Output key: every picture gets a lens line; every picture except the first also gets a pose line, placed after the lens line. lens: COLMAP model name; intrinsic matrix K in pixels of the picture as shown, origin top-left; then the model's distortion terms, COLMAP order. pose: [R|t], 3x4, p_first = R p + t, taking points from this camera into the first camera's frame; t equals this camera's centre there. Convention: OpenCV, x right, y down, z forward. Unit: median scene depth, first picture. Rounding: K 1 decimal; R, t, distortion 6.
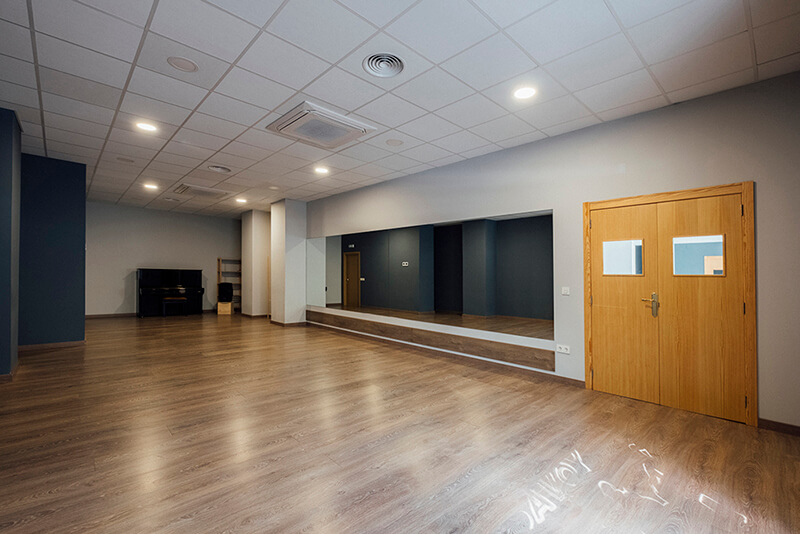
lens RADIAL K [[359.1, 0, 400.0], [0, 359.1, 277.8], [0, 0, 1]] dist [-0.000745, -0.000259]
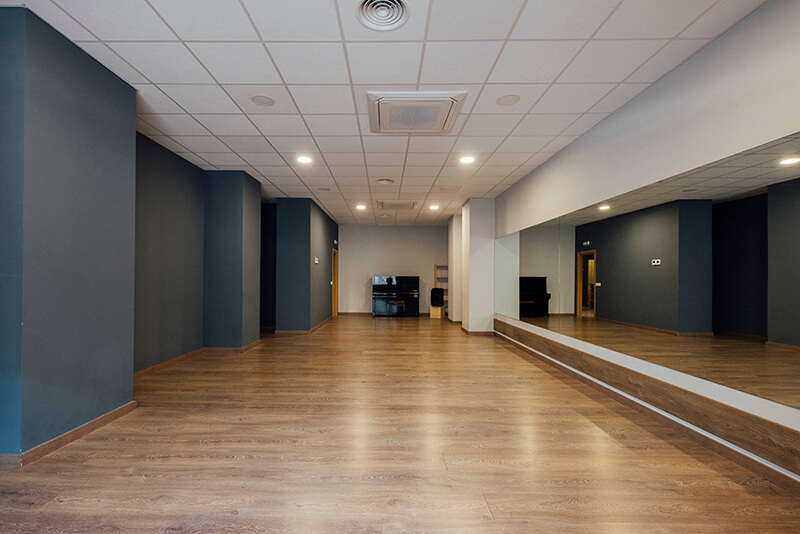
lens RADIAL K [[371.4, 0, 400.0], [0, 371.4, 288.3], [0, 0, 1]] dist [0.001188, 0.000044]
pose [[0.711782, 0.002501, -0.702396, 0.228206], [0.005708, 0.999940, 0.009345, 0.004238], [0.702377, -0.010660, 0.711725, 0.176142]]
